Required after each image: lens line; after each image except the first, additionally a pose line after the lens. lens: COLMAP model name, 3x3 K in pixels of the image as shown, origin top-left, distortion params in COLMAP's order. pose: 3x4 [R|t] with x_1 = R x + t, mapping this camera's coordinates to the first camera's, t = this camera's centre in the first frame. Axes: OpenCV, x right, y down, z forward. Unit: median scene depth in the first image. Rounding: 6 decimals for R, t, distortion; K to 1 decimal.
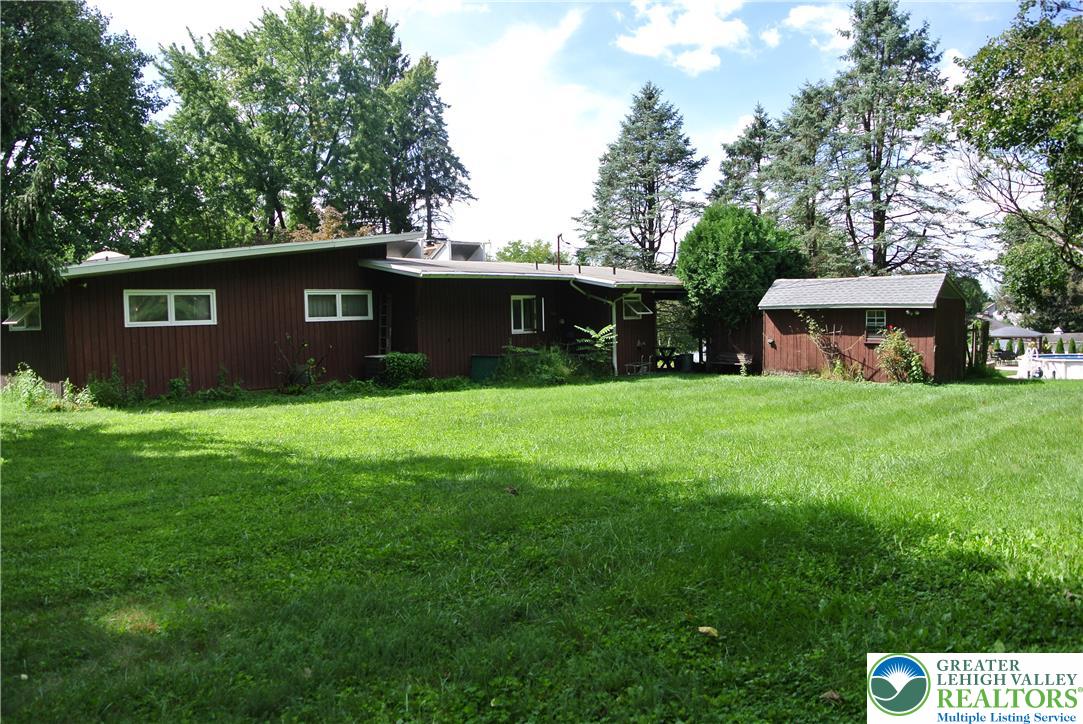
lens RADIAL K [[856.1, 0, 541.8], [0, 856.1, 367.3], [0, 0, 1]] dist [-0.062033, 0.017225]
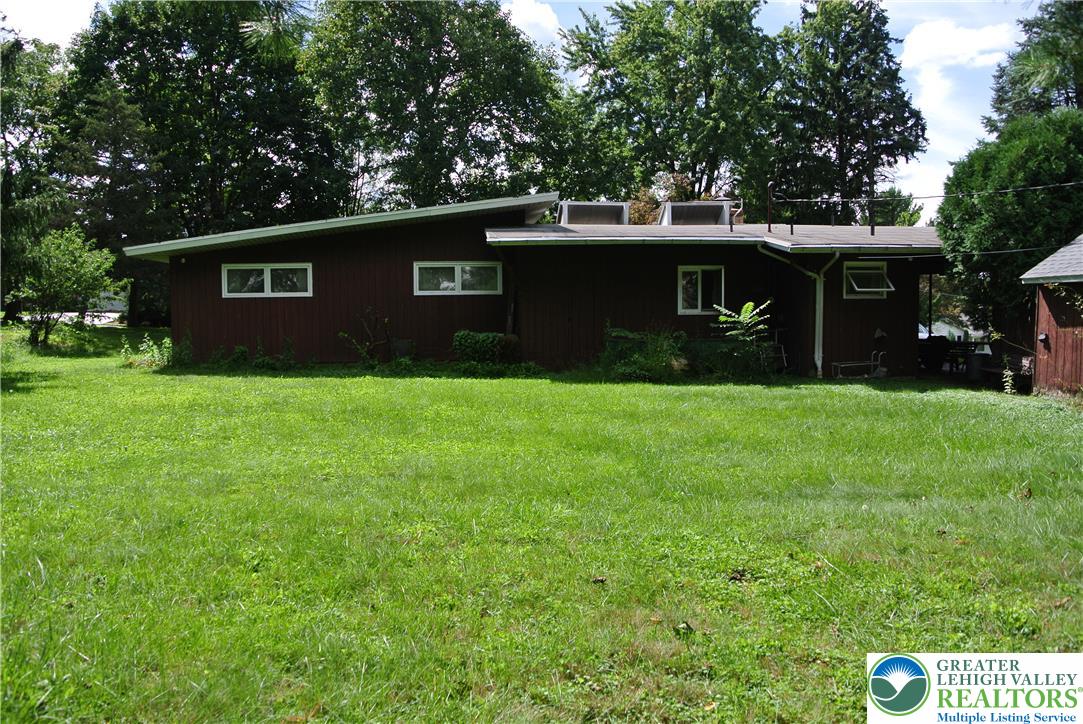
lens RADIAL K [[856.1, 0, 536.3], [0, 856.1, 352.6], [0, 0, 1]] dist [-0.062033, 0.017225]
pose [[0.729797, 0.054727, -0.681470, 0.458933], [-0.049281, 0.998409, 0.027404, -0.021525], [0.681885, 0.013584, 0.731333, 0.376650]]
